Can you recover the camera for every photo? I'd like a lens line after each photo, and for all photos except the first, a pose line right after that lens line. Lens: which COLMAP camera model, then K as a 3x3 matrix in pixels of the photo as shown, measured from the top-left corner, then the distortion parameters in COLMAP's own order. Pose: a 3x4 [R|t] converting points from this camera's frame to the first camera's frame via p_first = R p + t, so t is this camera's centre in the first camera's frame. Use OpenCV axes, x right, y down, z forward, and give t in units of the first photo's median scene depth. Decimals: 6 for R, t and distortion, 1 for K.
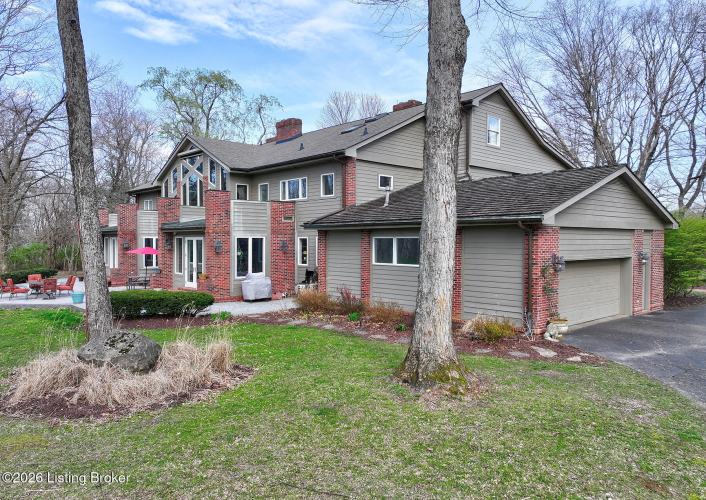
lens RADIAL K [[541.6, 0, 353.0], [0, 541.6, 250.0], [0, 0, 1]] dist [0.008247, 0.002573]
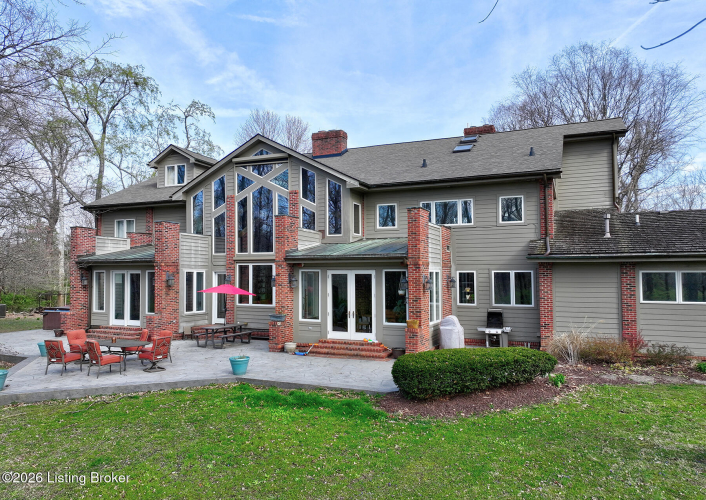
lens RADIAL K [[541.6, 0, 353.0], [0, 541.6, 250.0], [0, 0, 1]] dist [0.008247, 0.002573]
pose [[0.906378, 0.023237, 0.421829, -0.522854], [0.006004, 0.997677, -0.067860, -0.000919], [-0.422426, 0.064039, 0.904133, 0.286165]]
